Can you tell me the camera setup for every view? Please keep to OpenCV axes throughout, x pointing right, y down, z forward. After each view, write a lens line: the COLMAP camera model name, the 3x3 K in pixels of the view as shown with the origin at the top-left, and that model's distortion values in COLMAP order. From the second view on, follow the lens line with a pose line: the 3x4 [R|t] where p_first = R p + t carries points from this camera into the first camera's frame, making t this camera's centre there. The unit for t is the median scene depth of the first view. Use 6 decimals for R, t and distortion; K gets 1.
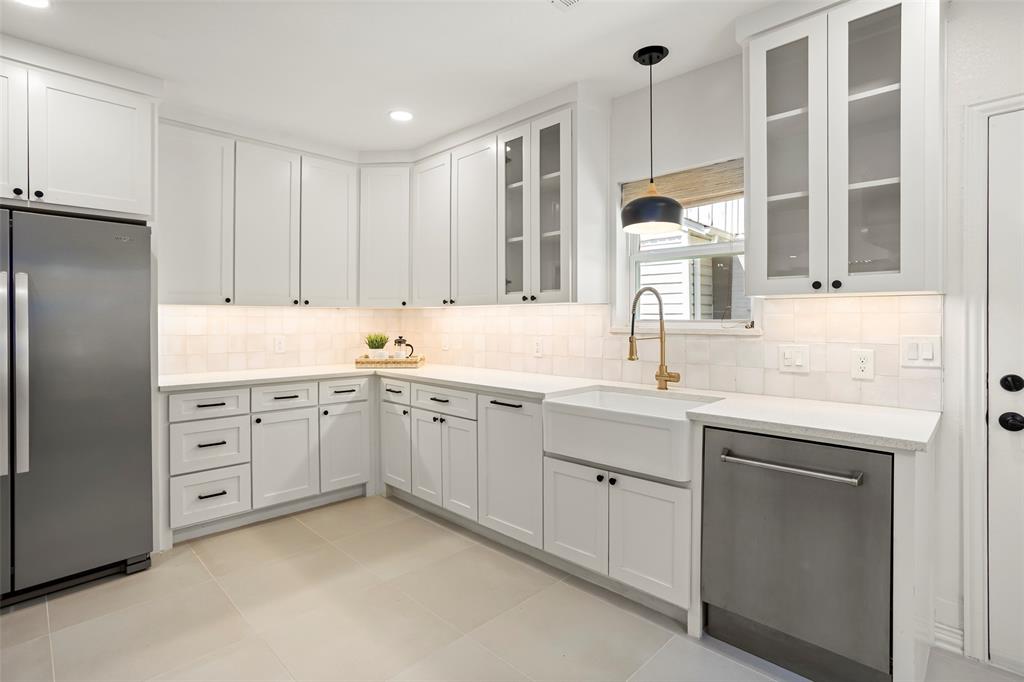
lens RADIAL K [[504.4, 0, 502.2], [0, 504.4, 325.6], [0, 0, 1]] dist [-0.054180, 0.038004]
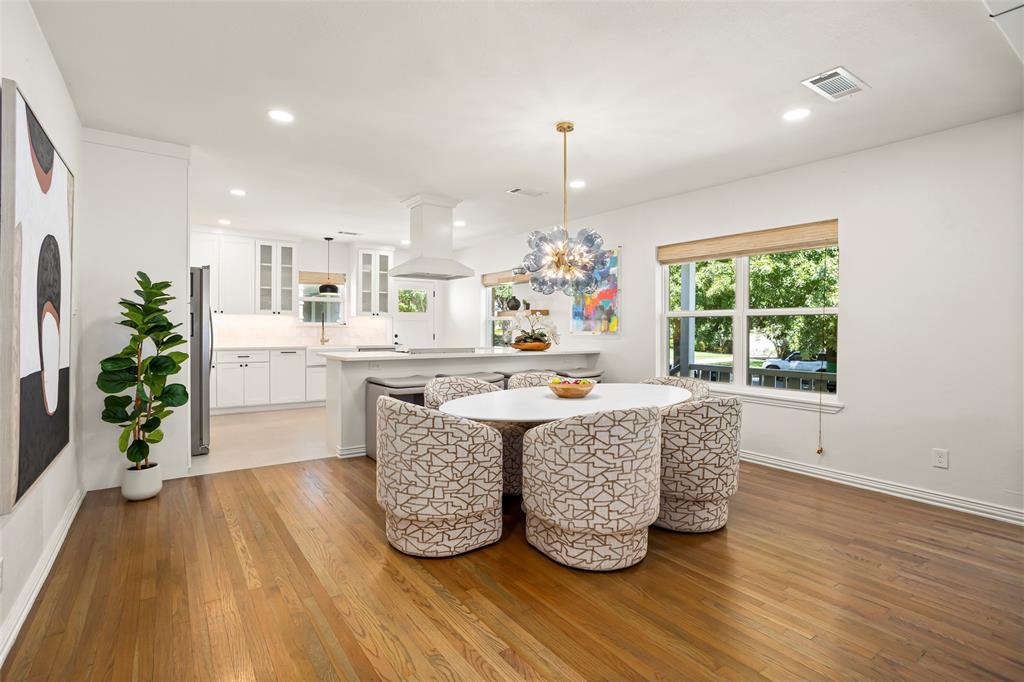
lens RADIAL K [[495.8, 0, 506.5], [0, 495.8, 326.9], [0, 0, 1]] dist [-0.046299, 0.022294]
pose [[0.168549, 0.006650, 0.985671, -2.345326], [0.006532, 0.999948, -0.007863, 0.047023], [-0.985672, 0.007764, 0.168497, -0.578240]]
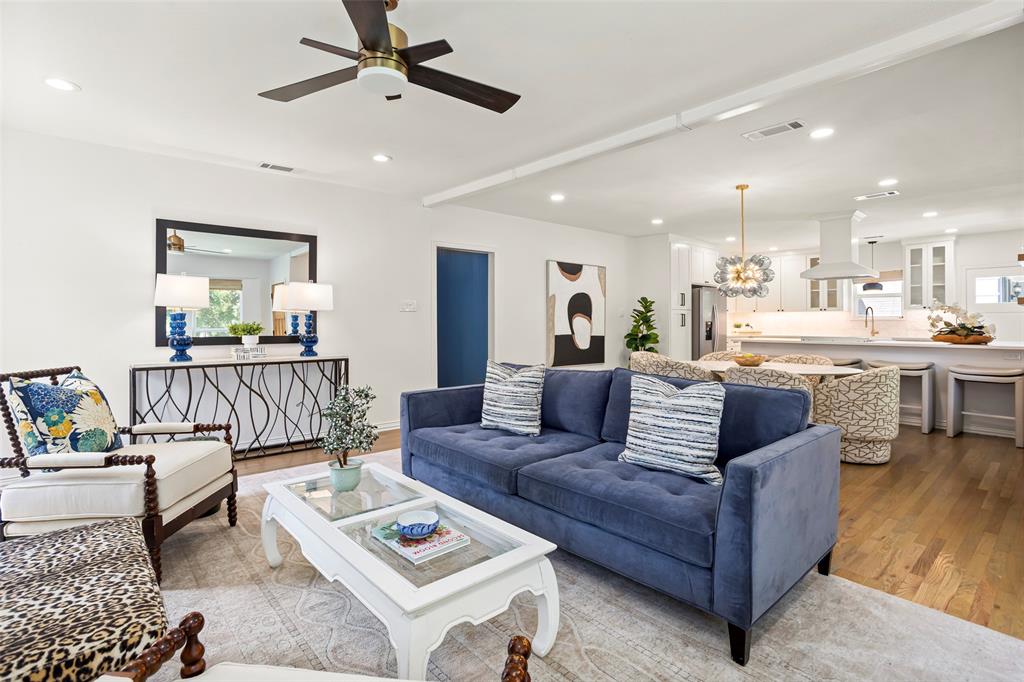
lens RADIAL K [[495.8, 0, 506.5], [0, 495.8, 326.9], [0, 0, 1]] dist [-0.046299, 0.022294]
pose [[0.997597, 0.001840, -0.069252, -1.877496], [-0.002077, 0.999992, -0.003353, 0.075351], [0.069246, 0.003488, 0.997594, -2.401700]]
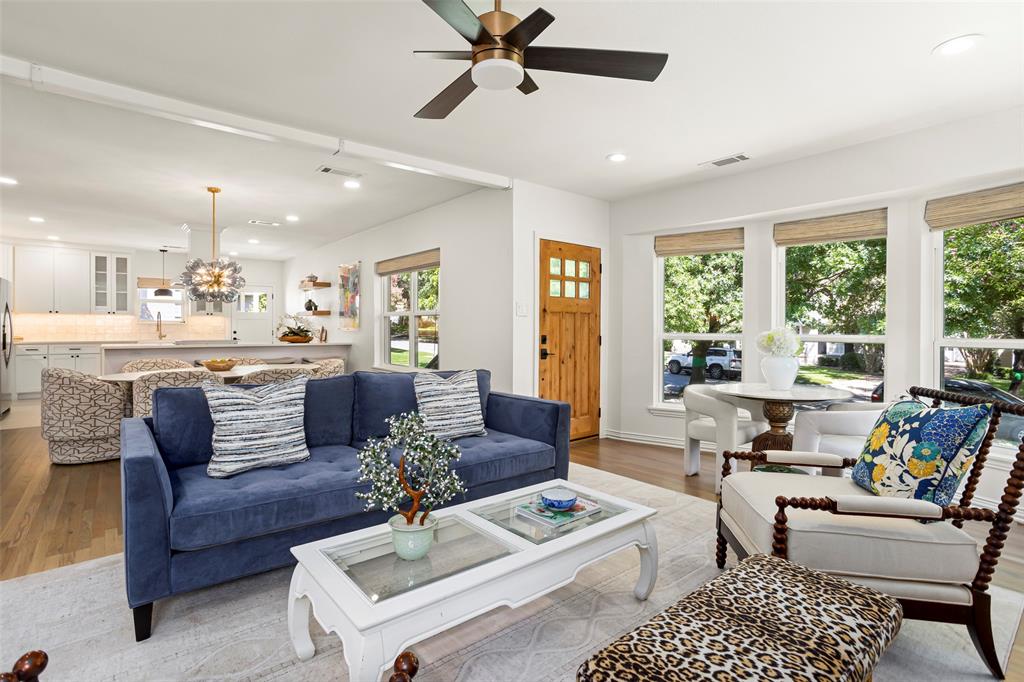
lens RADIAL K [[495.8, 0, 506.5], [0, 495.8, 326.9], [0, 0, 1]] dist [-0.046299, 0.022294]
pose [[0.104802, 0.003143, 0.994488, -2.795228], [0.008335, 0.999957, -0.004038, 0.066829], [-0.994458, 0.008712, 0.104772, -1.778102]]
